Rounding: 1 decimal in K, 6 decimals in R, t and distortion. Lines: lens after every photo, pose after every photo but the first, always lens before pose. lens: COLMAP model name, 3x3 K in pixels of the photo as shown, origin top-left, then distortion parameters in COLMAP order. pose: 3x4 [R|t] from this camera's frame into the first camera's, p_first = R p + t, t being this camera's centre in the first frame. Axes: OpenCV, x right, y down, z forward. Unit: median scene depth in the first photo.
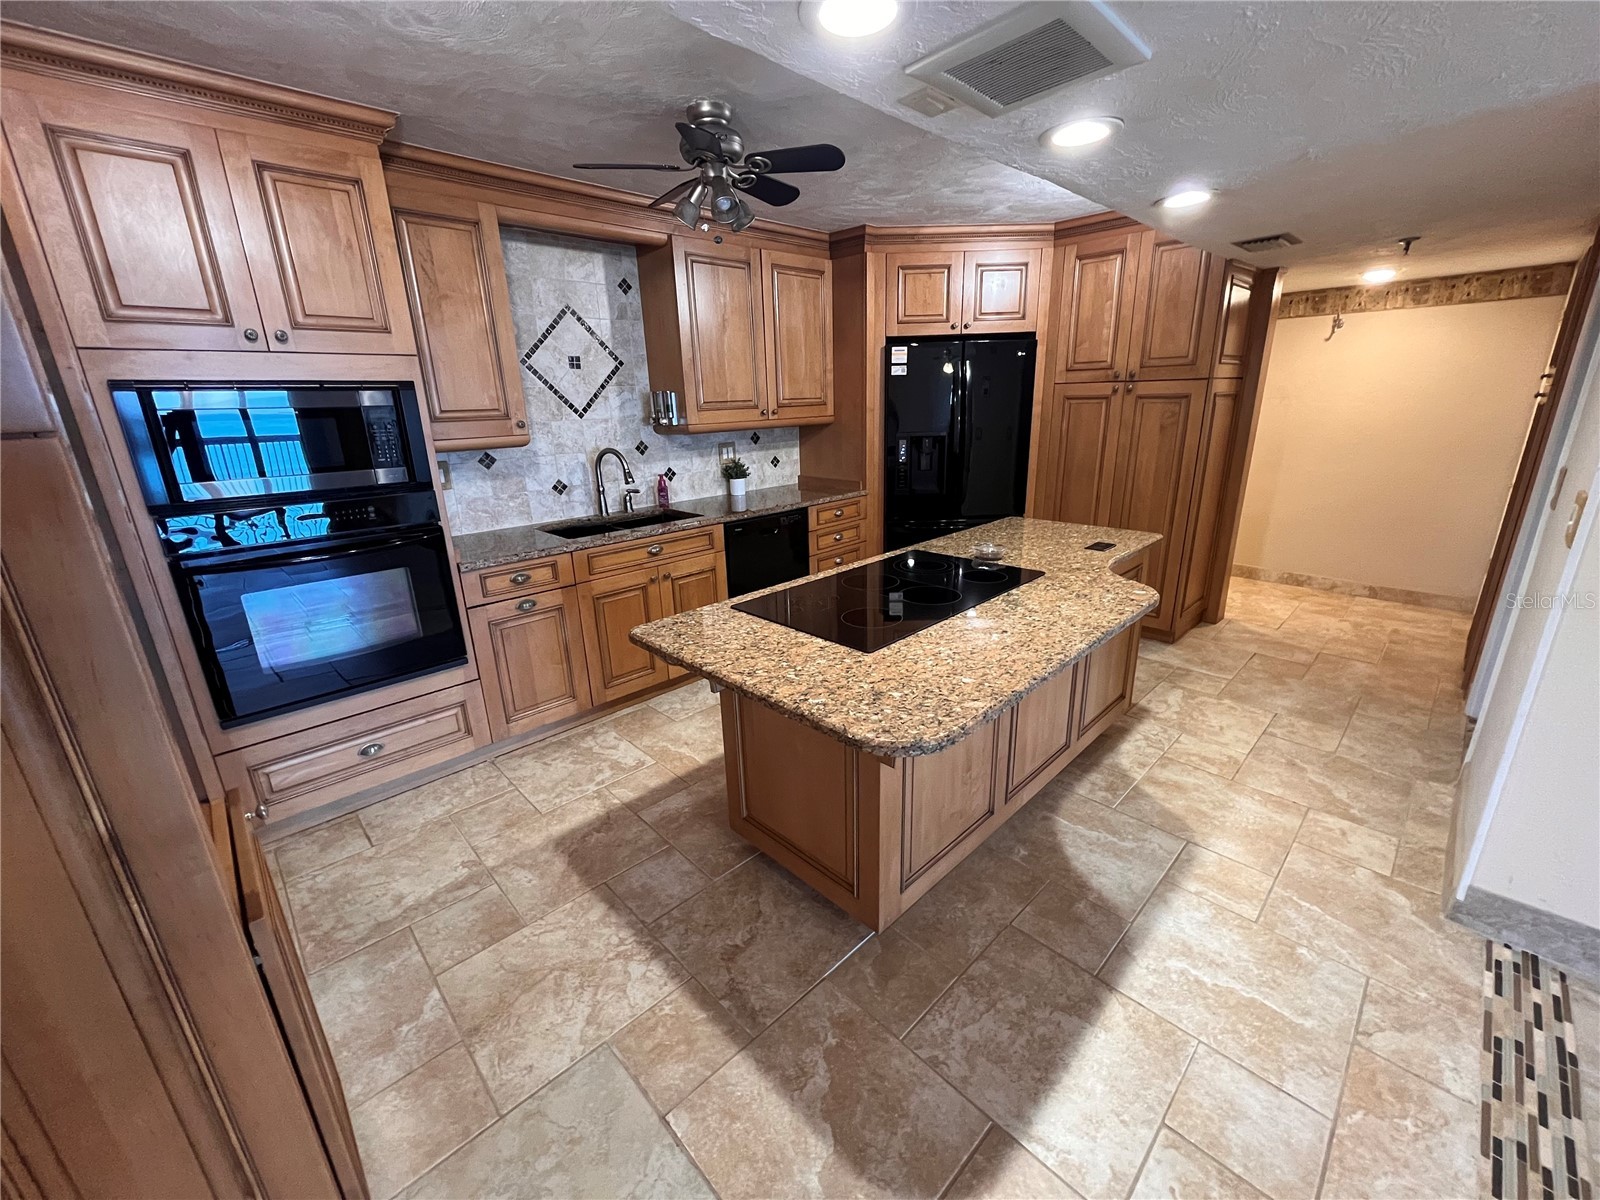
lens RADIAL K [[641.9, 0, 806.2], [0, 641.9, 600.8], [0, 0, 1]] dist [-0.003964, 0.000399]
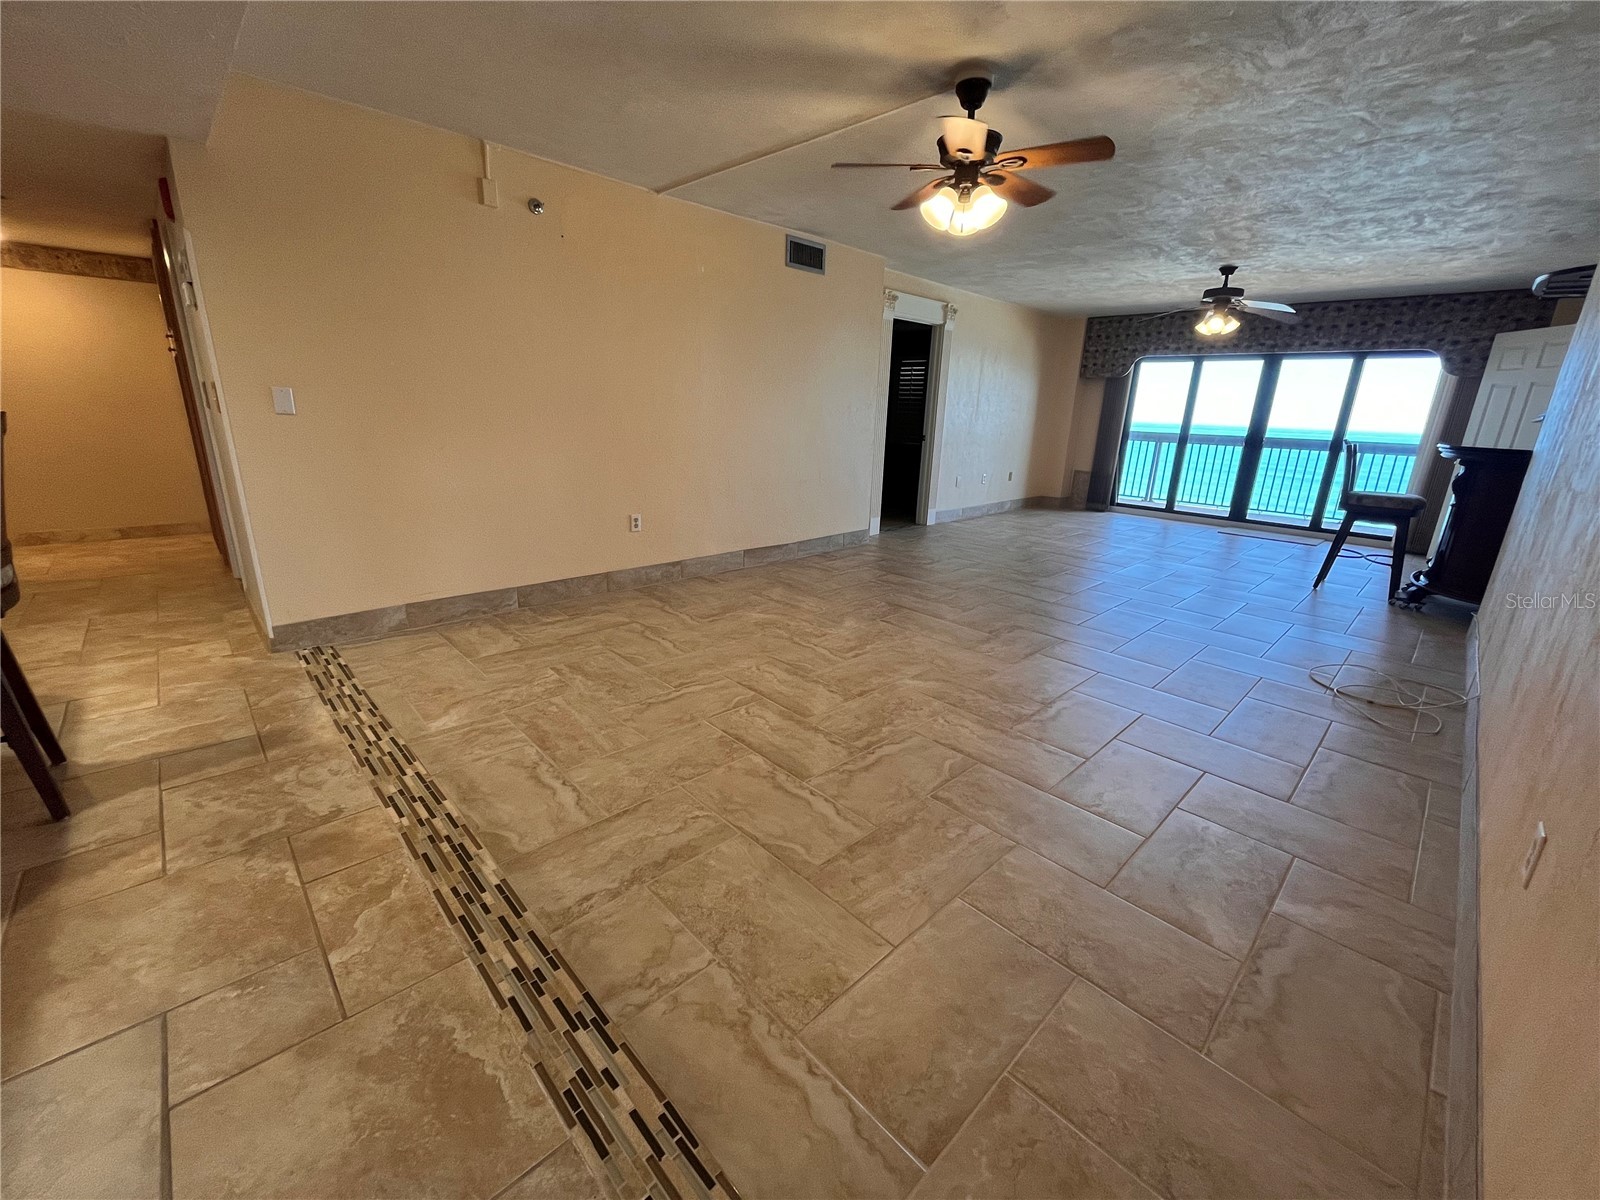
lens RADIAL K [[641.9, 0, 804.9], [0, 641.9, 595.8], [0, 0, 1]] dist [-0.003964, 0.000399]
pose [[-0.004789, -0.250036, 0.968225, -0.580791], [0.266093, 0.933009, 0.242259, 0.346229], [-0.963936, 0.258798, 0.062064, -0.476170]]
